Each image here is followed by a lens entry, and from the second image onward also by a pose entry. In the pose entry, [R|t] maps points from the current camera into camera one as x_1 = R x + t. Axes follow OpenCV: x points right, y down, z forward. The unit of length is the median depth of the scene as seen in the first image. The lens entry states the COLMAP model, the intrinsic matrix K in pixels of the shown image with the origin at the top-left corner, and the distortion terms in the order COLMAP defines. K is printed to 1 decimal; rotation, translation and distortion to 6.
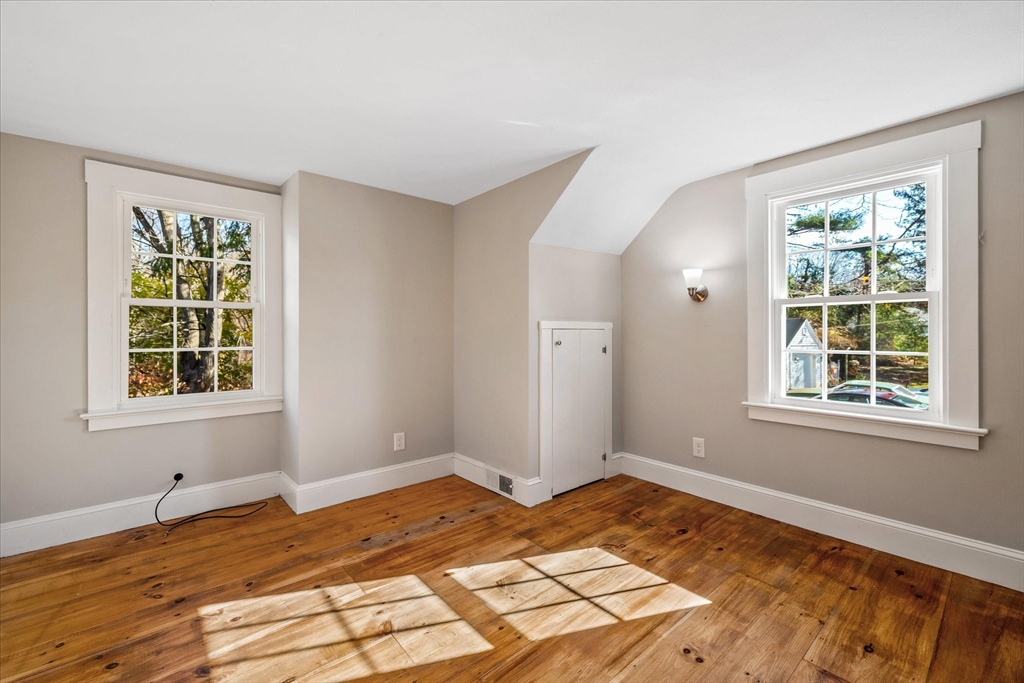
lens RADIAL K [[427.9, 0, 511.9], [0, 427.9, 339.7], [0, 0, 1]] dist [-0.001162, 0.000148]
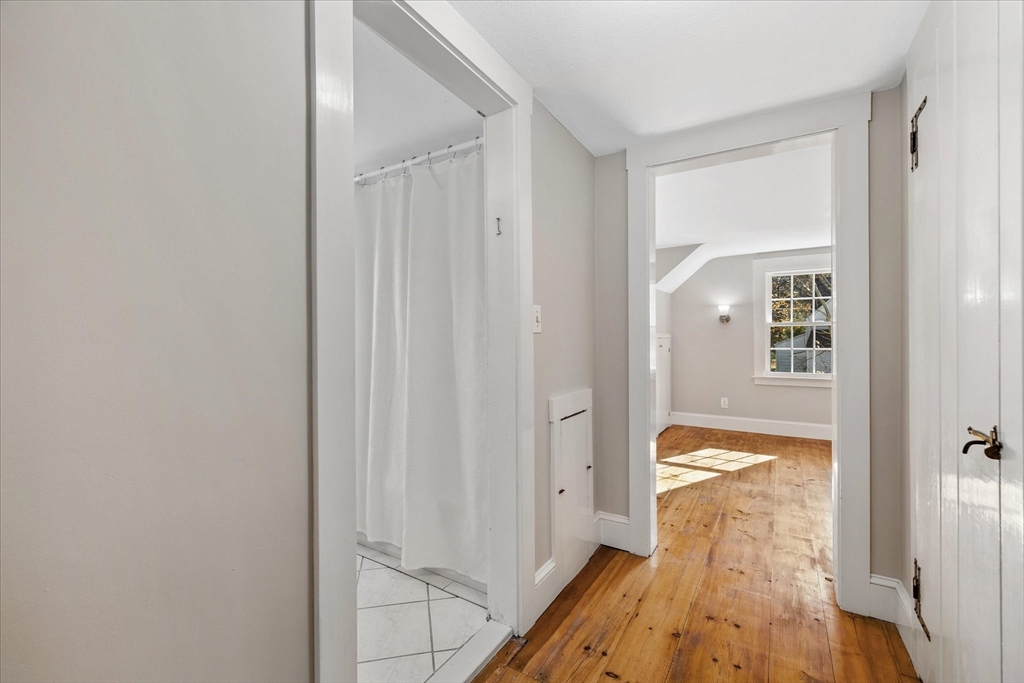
lens RADIAL K [[438.8, 0, 512.0], [0, 438.8, 341.5], [0, 0, 1]] dist [0.000053, 0.000079]
pose [[0.948862, 0.003660, 0.315670, -1.351101], [0.003636, 0.999740, -0.022523, 0.040581], [-0.315670, 0.022519, 0.948602, -0.648674]]
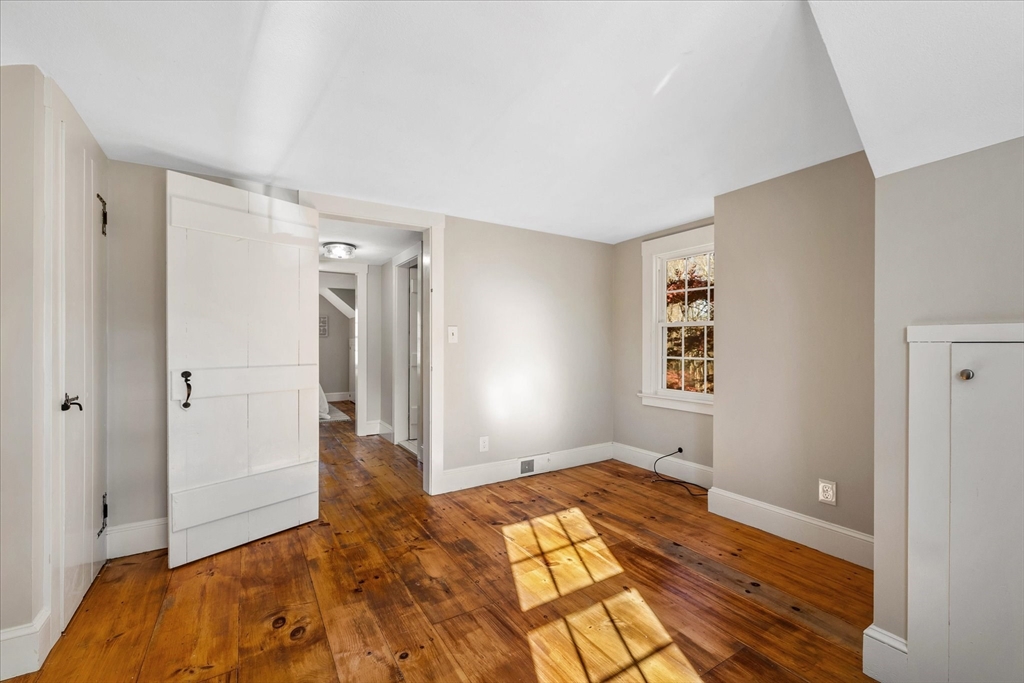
lens RADIAL K [[427.9, 0, 511.9], [0, 427.9, 339.7], [0, 0, 1]] dist [-0.001162, 0.000148]
pose [[-0.150227, -0.007457, -0.988623, 0.831747], [-0.016543, 0.999851, -0.005028, -0.024266], [0.988513, 0.015599, -0.150328, 0.821452]]
